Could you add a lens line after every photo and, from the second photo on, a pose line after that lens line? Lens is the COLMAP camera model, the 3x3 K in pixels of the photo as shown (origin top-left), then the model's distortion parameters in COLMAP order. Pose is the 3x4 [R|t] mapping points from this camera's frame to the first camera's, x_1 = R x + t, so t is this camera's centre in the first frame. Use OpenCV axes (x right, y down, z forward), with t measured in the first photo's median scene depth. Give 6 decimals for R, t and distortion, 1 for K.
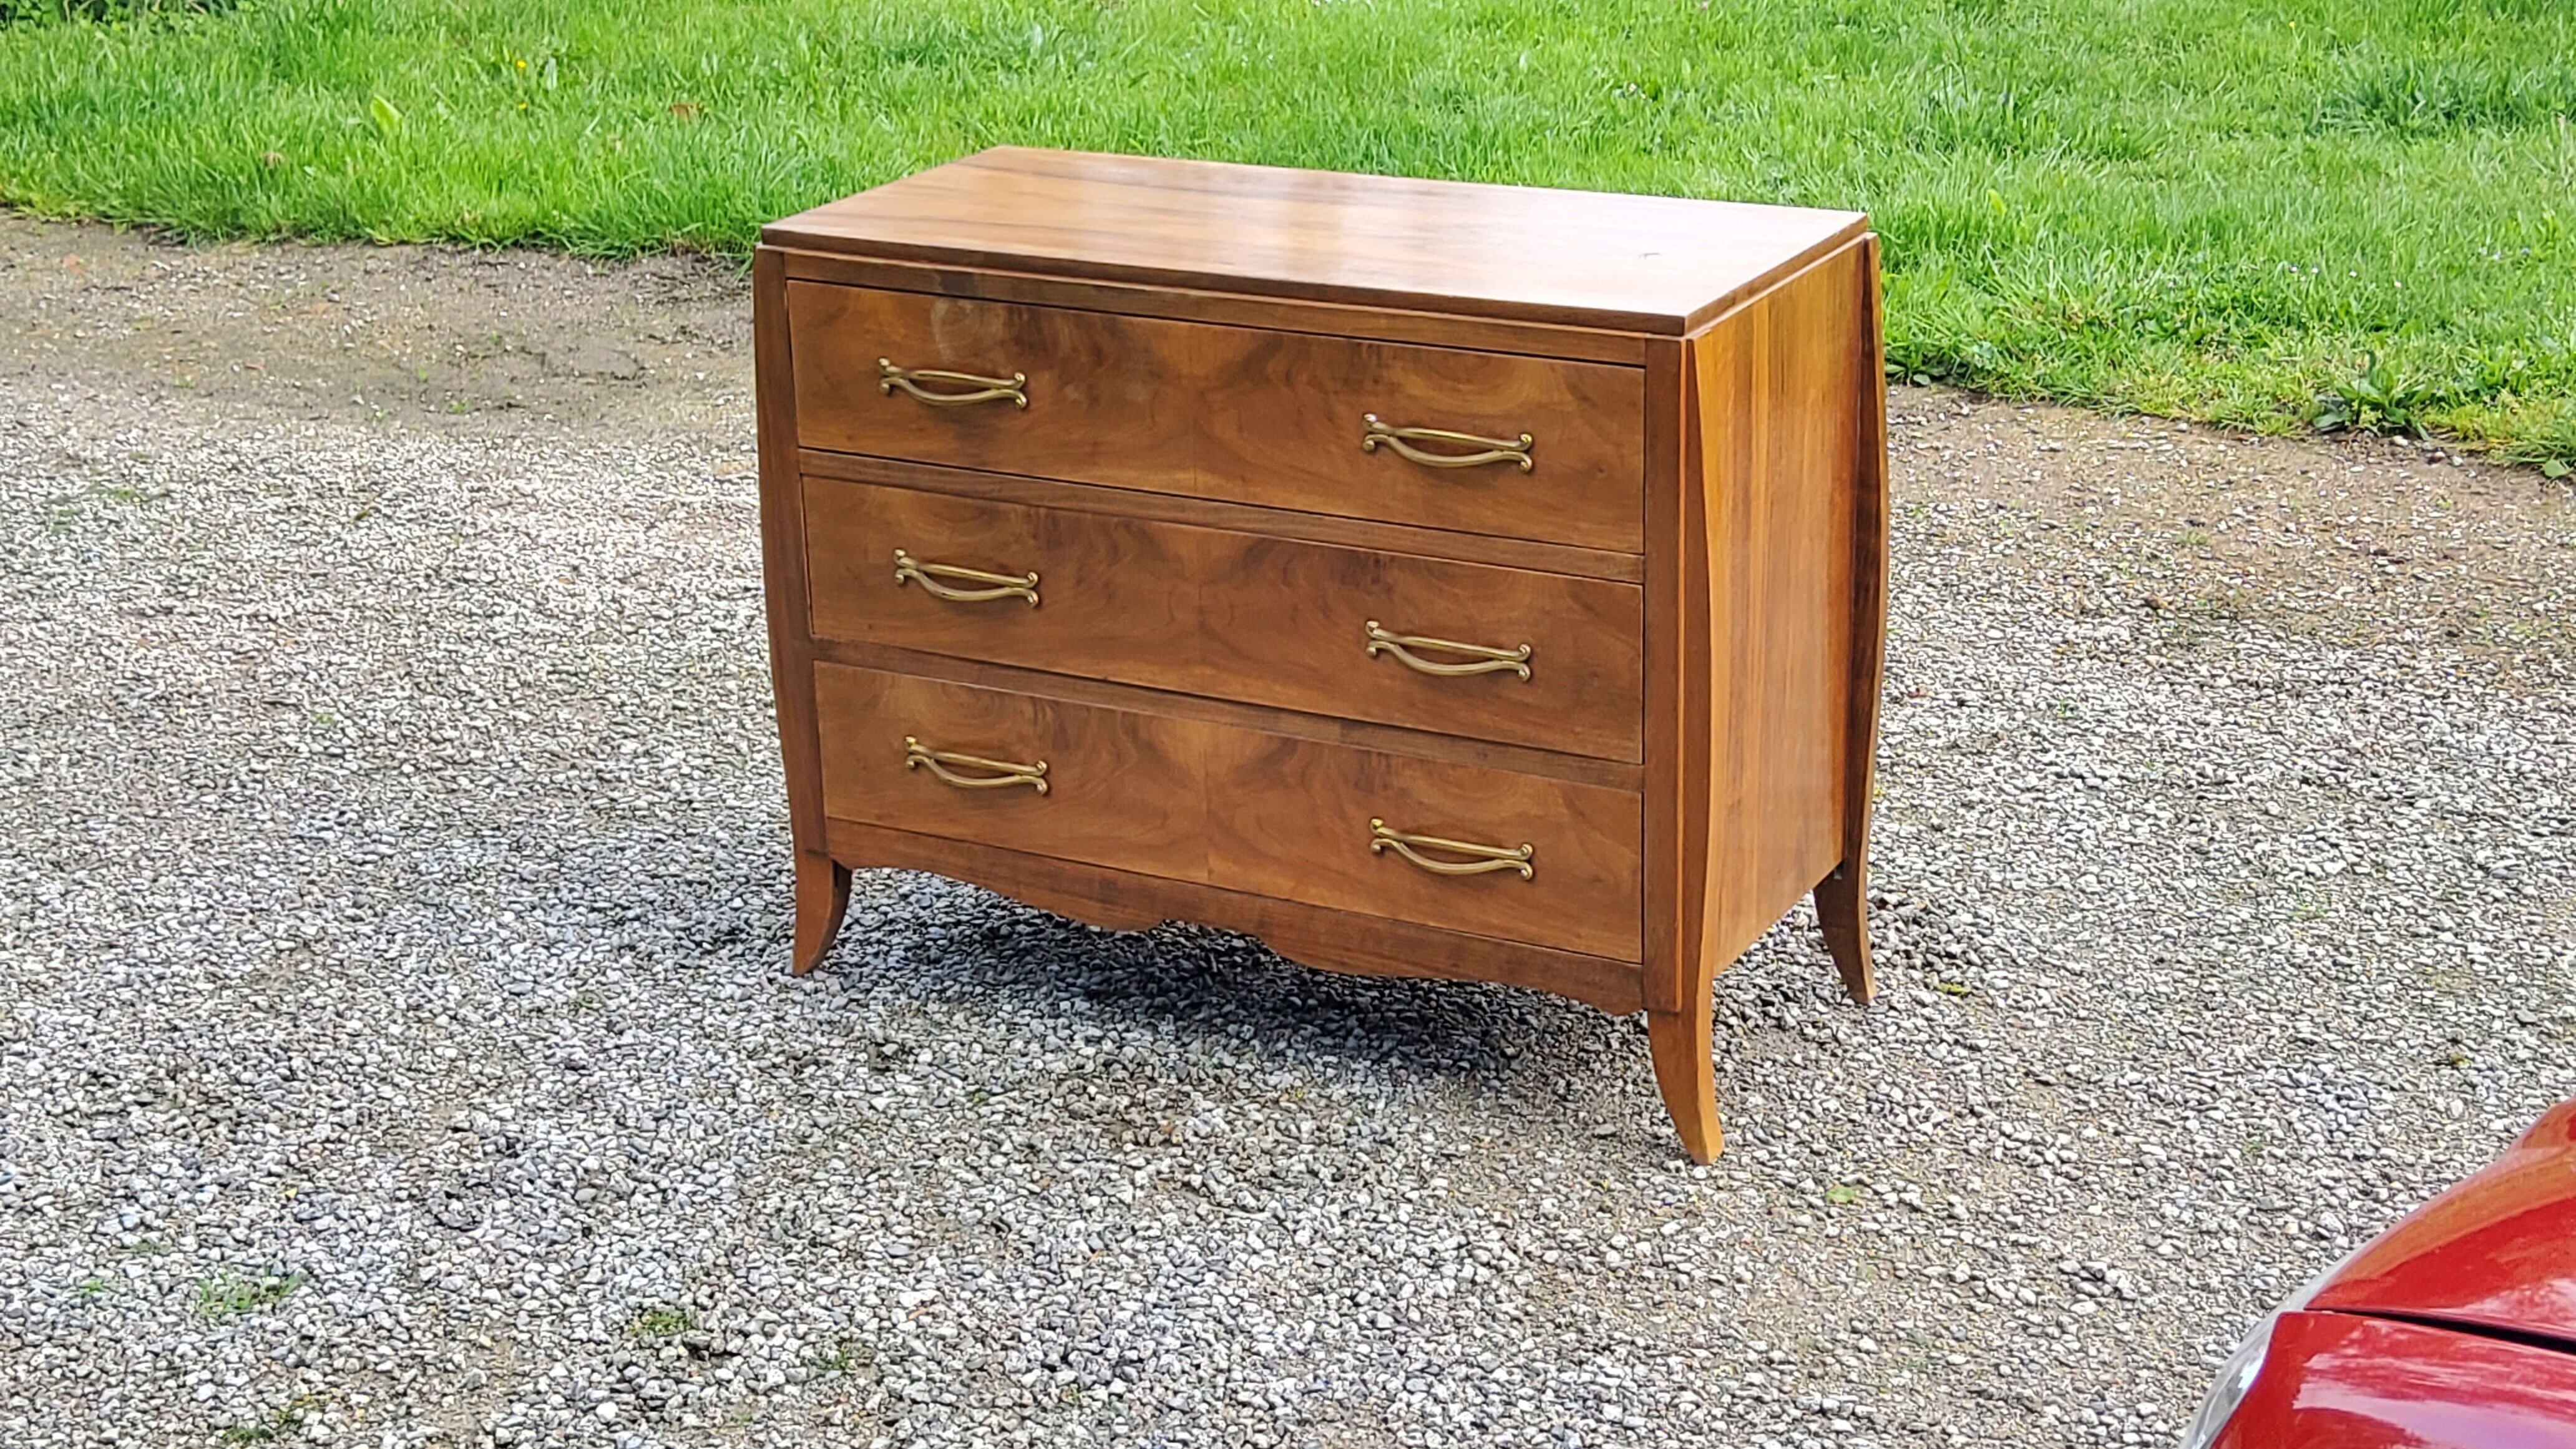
lens RADIAL K [[3864.2, 0, 1272.9], [0, 3864.2, 685.1], [0, 0, 1]] dist [0.117339, 0.000000]
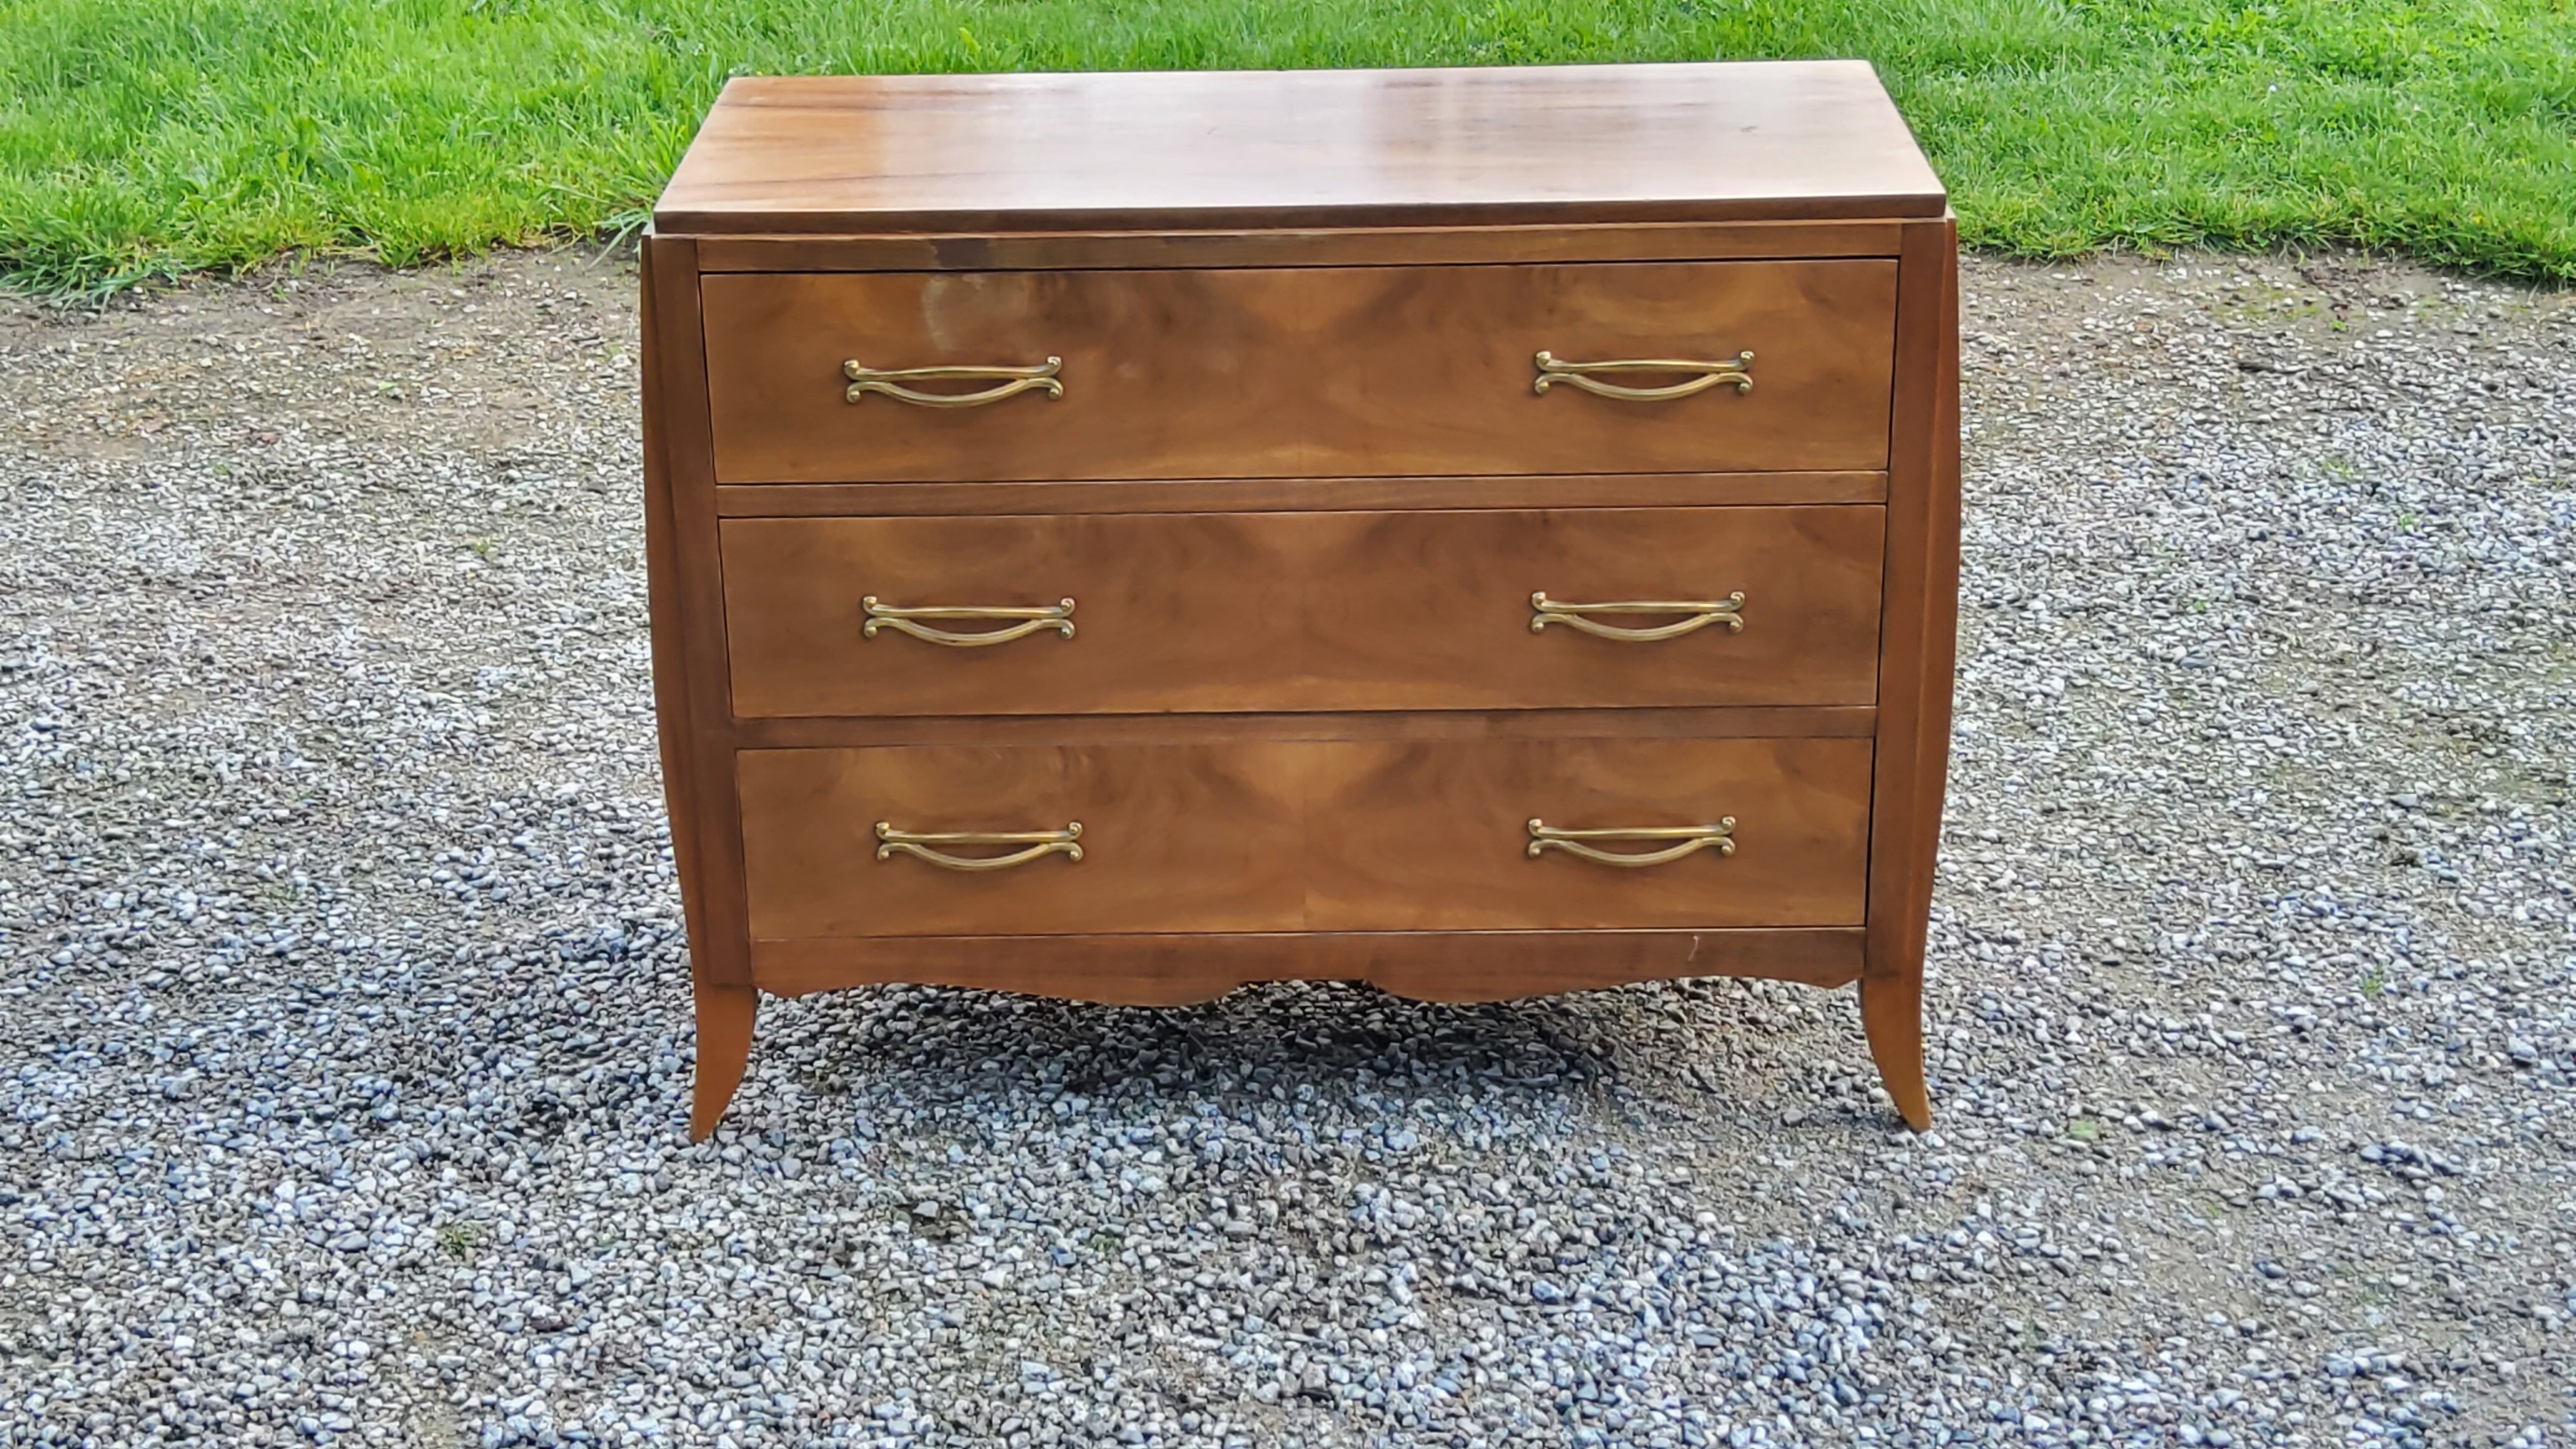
lens RADIAL K [[3864.2, 0, 1264.2], [0, 3864.2, 732.8], [0, 0, 1]] dist [0.117339, 0.000000]
pose [[0.873695, -0.174481, 0.454108, -0.399526], [0.147337, 0.984532, 0.094811, -0.072269], [-0.463626, -0.015929, 0.885888, 0.261659]]
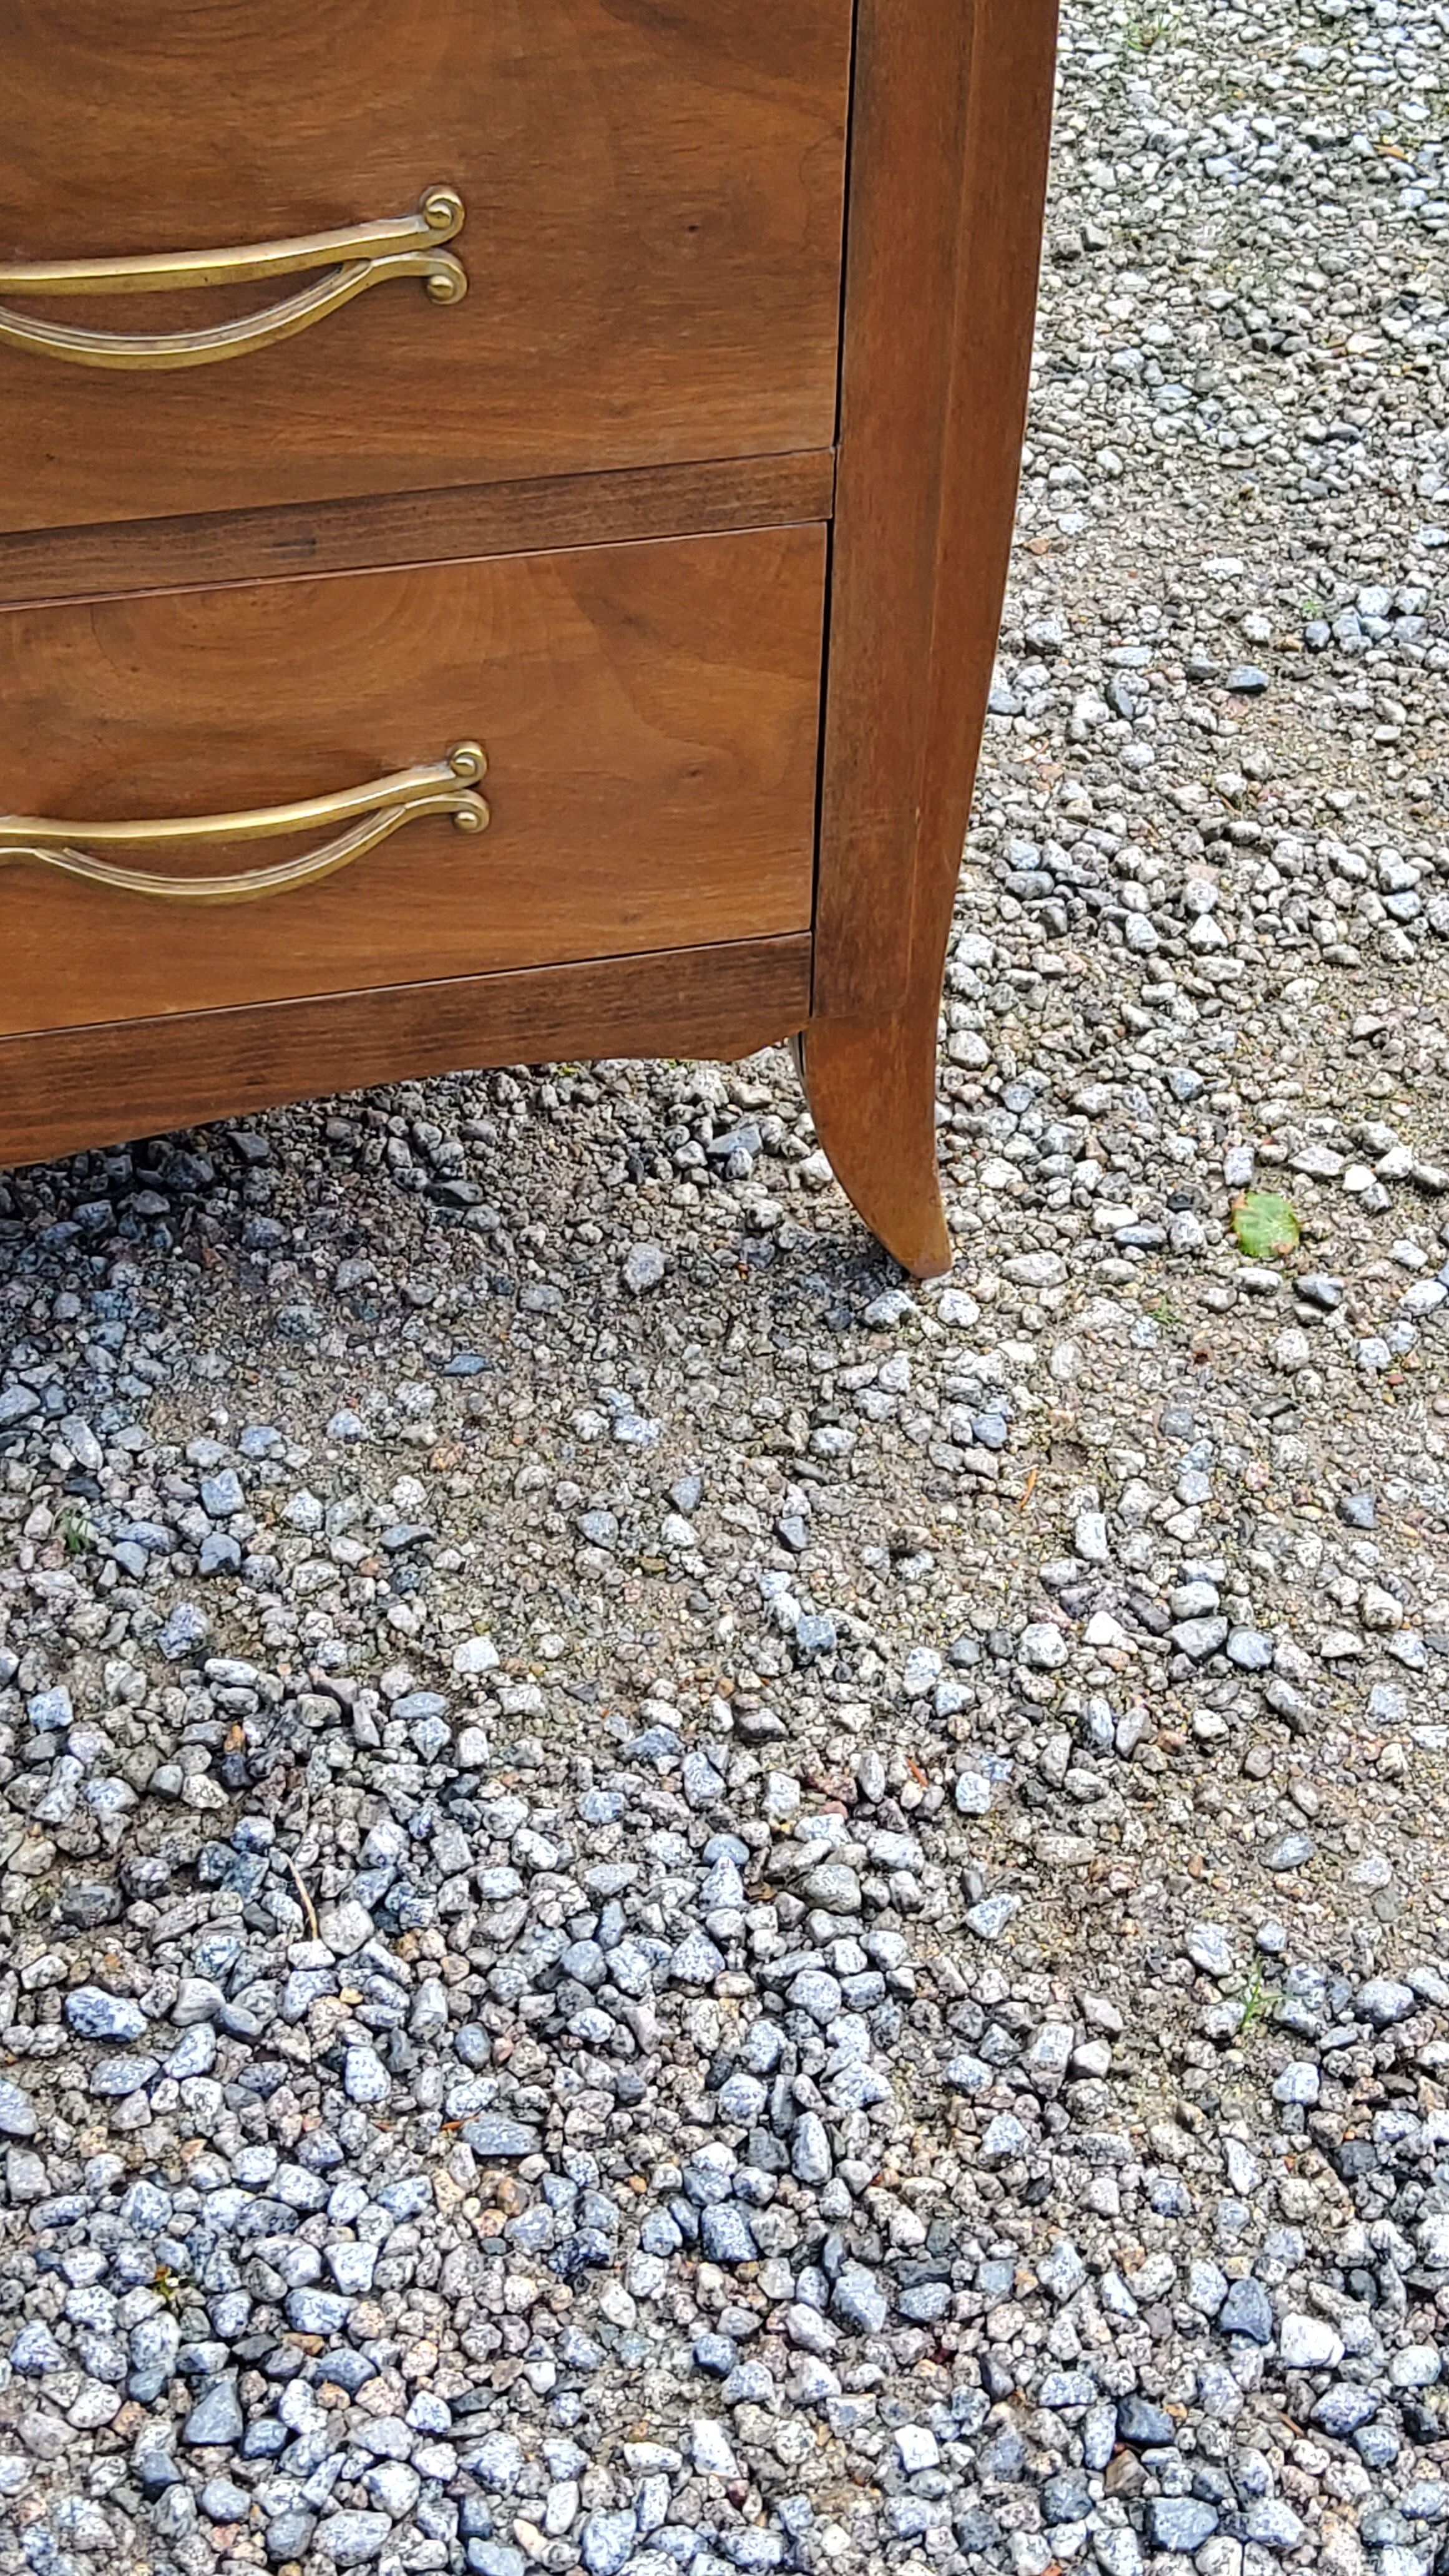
lens RADIAL K [[3864.2, 0, 735.8], [0, 3864.2, 1271.7], [0, 0, 1]] dist [0.117339, 0.000000]
pose [[0.758801, -0.451848, 0.469100, -0.091519], [0.176824, 0.836089, 0.519316, -0.087454], [-0.626861, -0.311110, 0.714322, 0.692085]]
